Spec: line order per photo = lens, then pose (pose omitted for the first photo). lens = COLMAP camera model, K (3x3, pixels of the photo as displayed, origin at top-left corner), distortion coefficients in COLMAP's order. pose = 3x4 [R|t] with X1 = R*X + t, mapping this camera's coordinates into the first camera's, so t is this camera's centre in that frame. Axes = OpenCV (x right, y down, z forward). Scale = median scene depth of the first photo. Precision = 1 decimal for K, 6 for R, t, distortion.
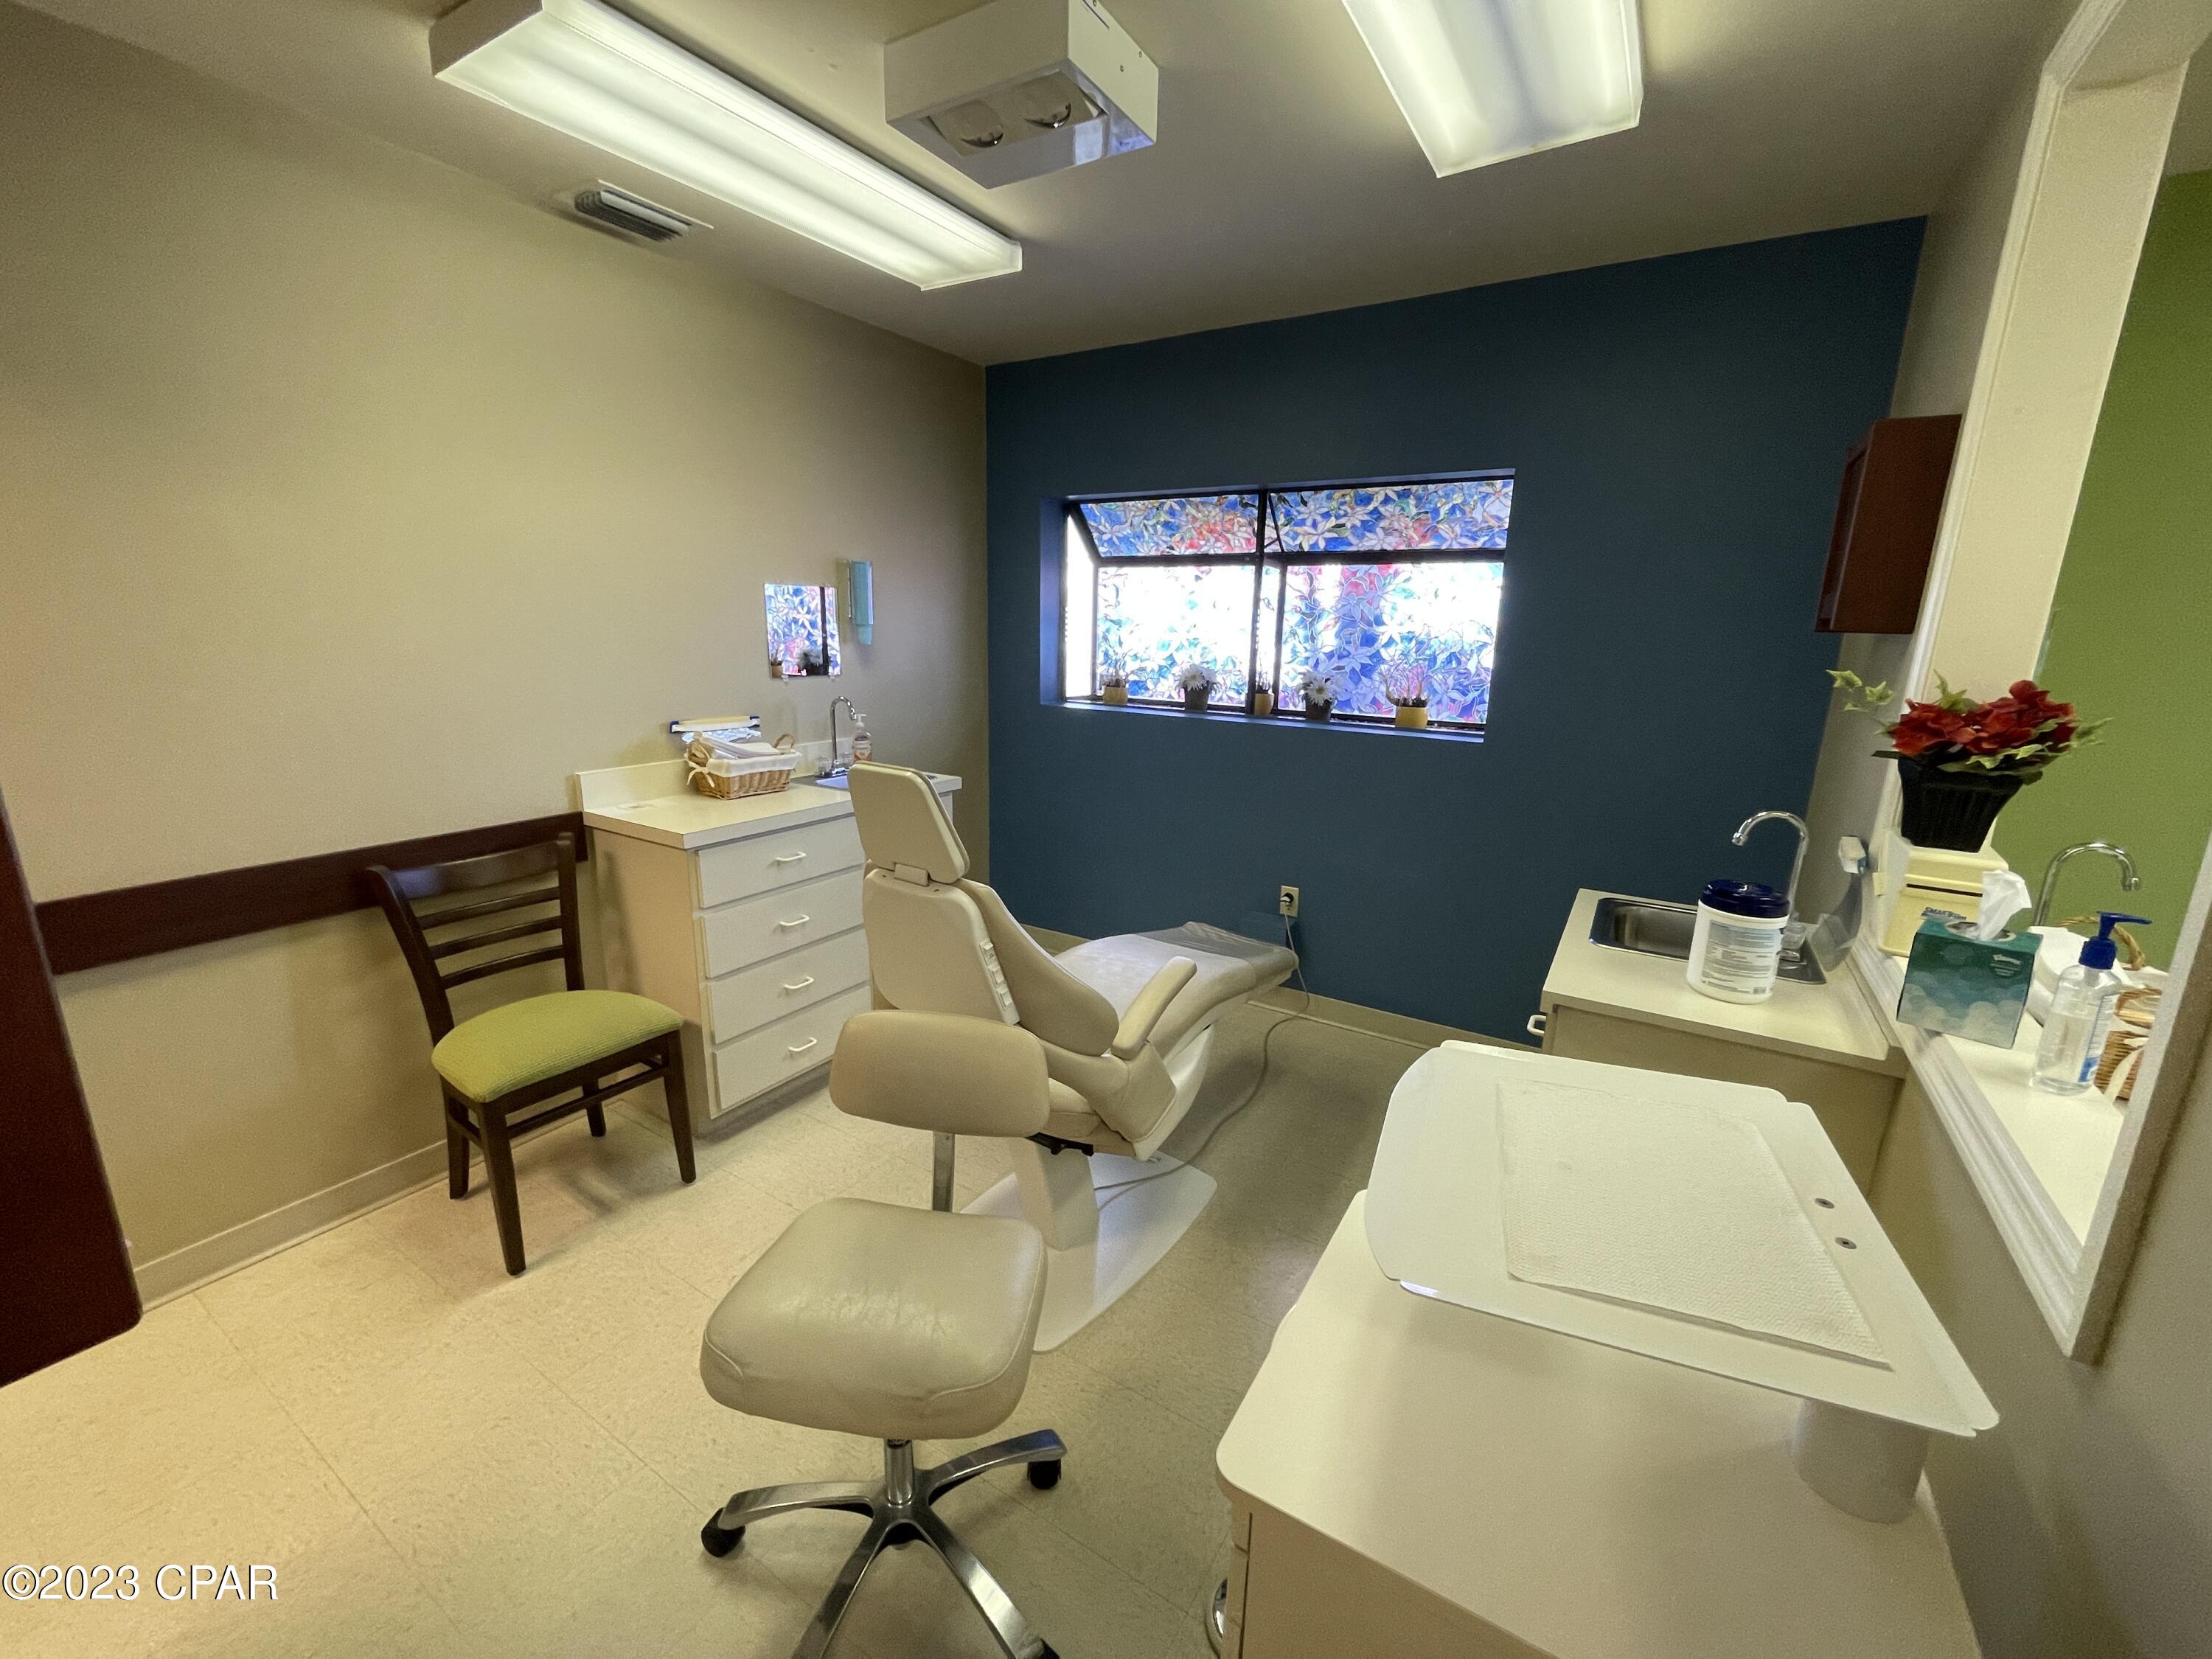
lens RADIAL K [[887.6, 0, 1106.0], [0, 887.6, 829.5], [0, 0, 1]] dist [0.017164, -0.000127]
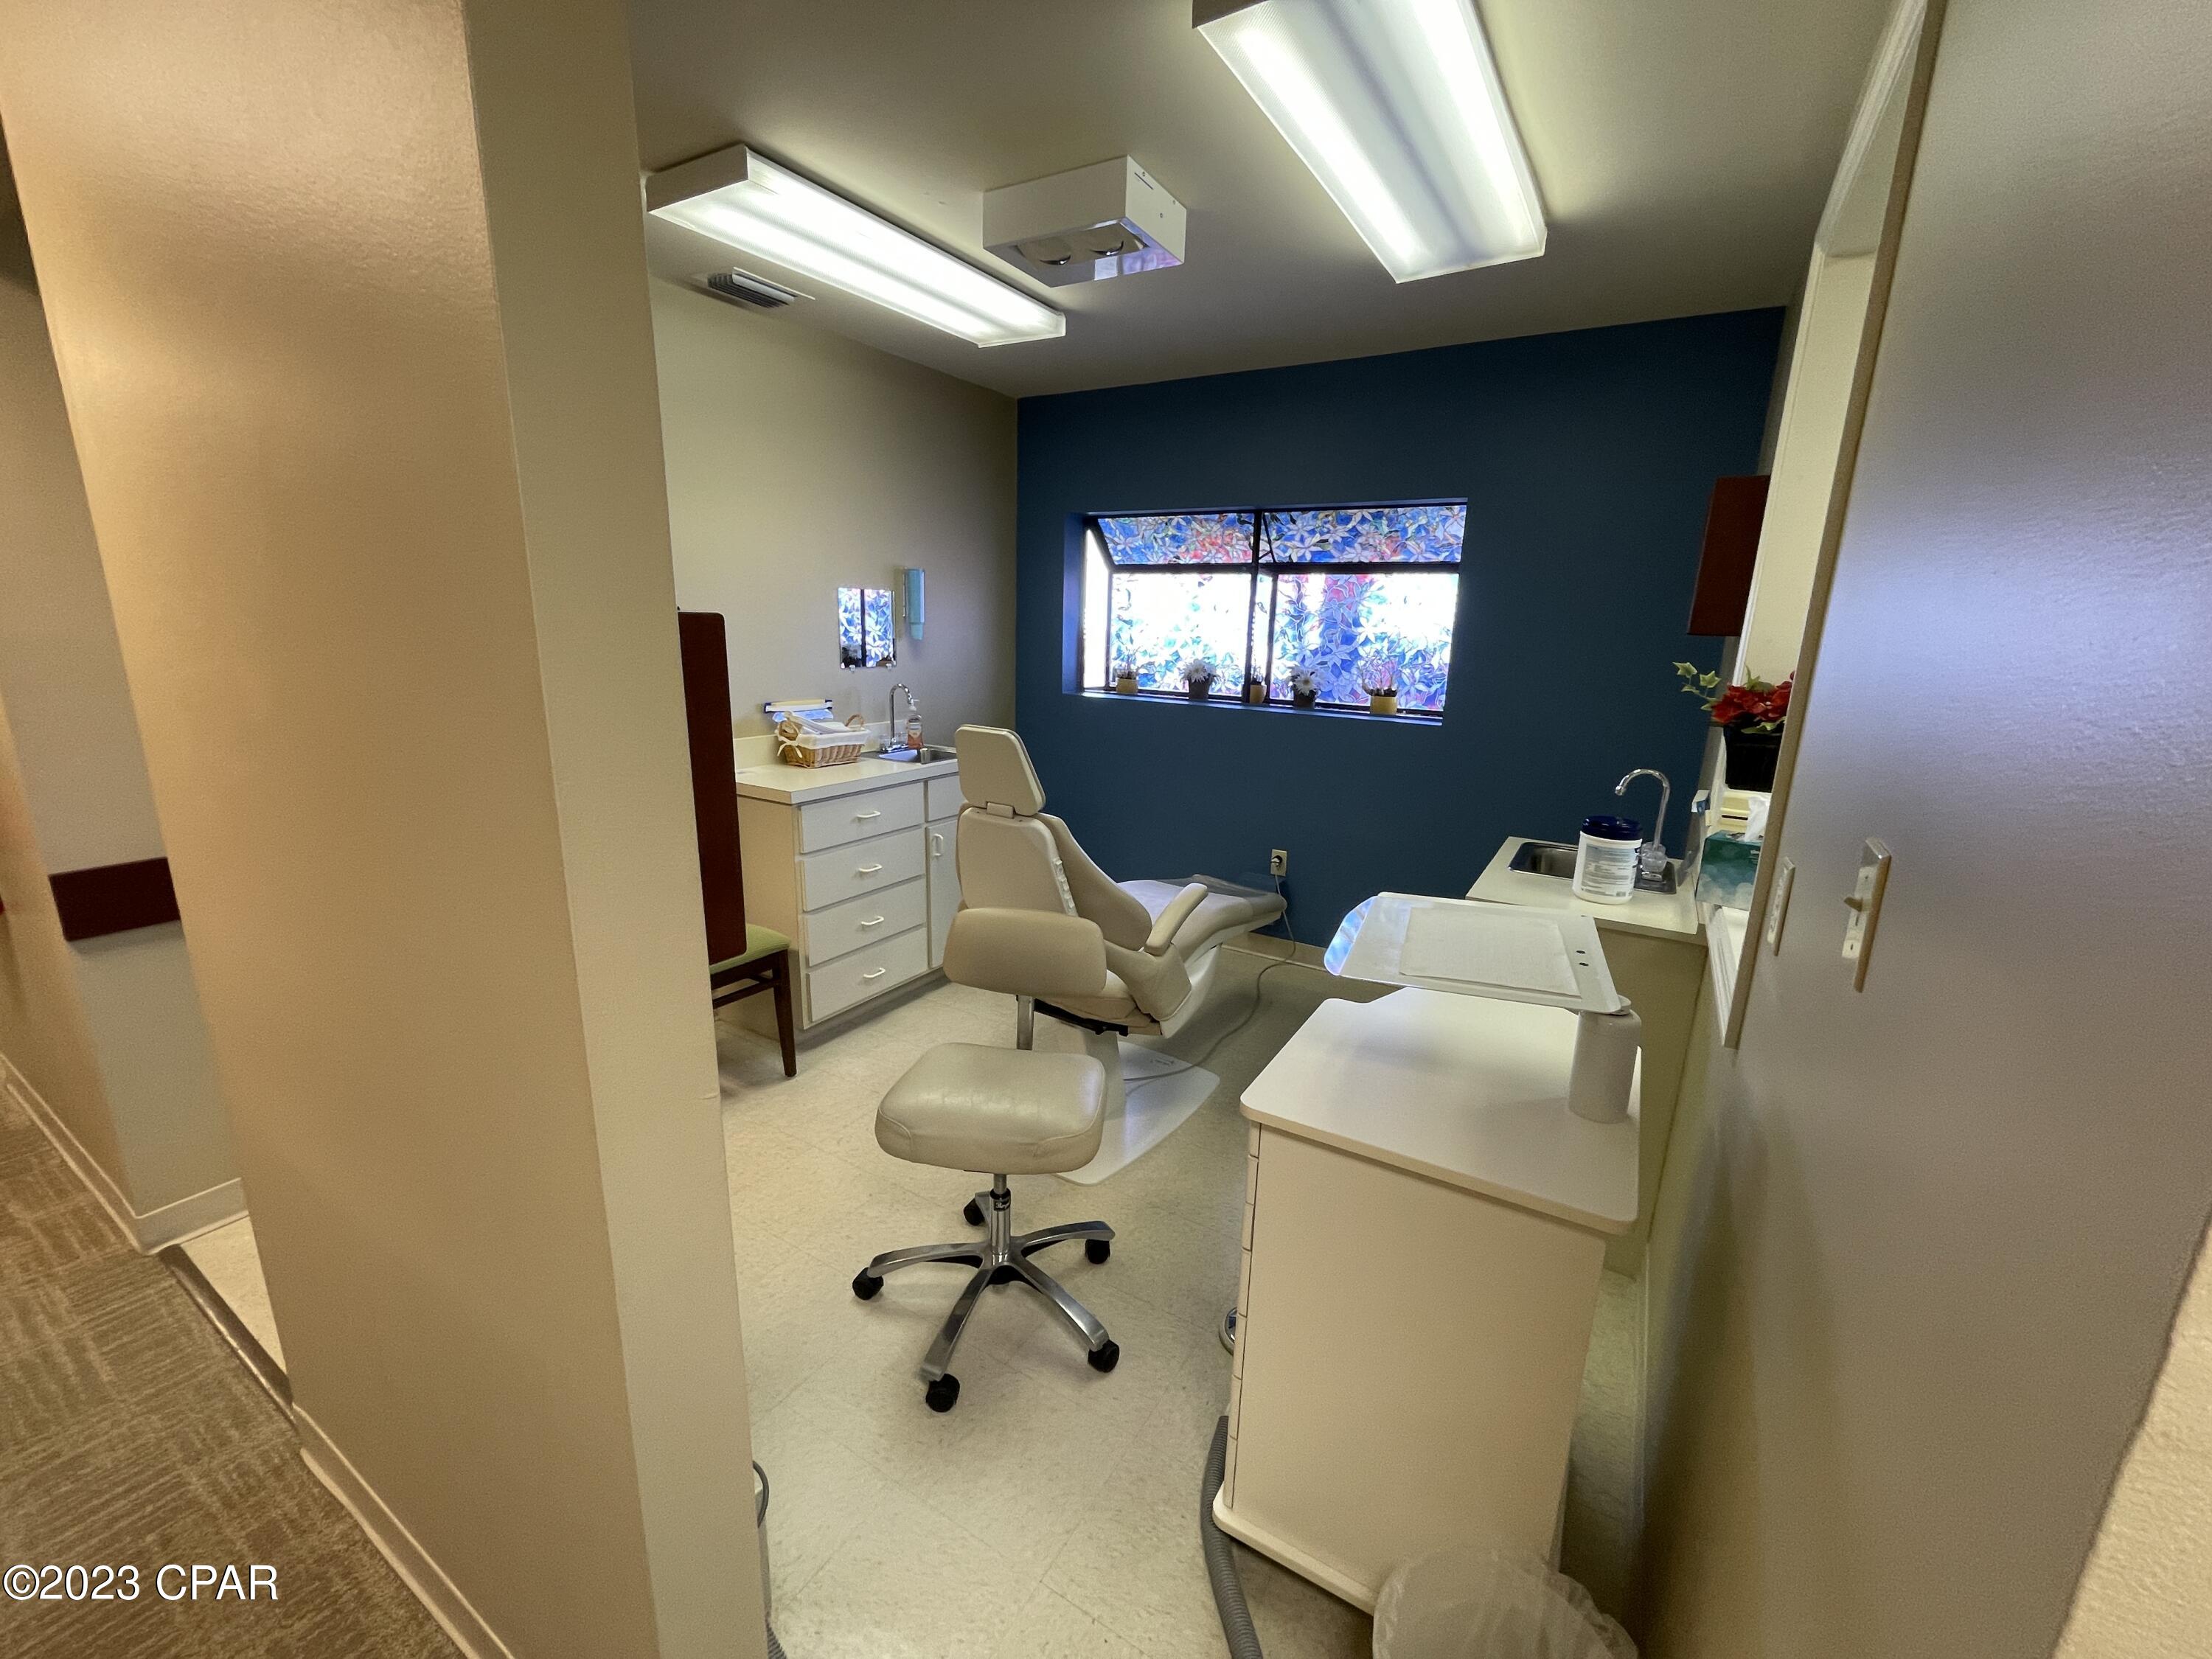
lens RADIAL K [[881.8, 0, 1106.0], [0, 881.8, 829.5], [0, 0, 1]] dist [0.020089, 0.000048]
pose [[0.999913, 0.004638, 0.012389, -0.038155], [-0.004668, 0.999986, 0.002415, 0.038371], [-0.012377, -0.002472, 0.999920, -0.169460]]
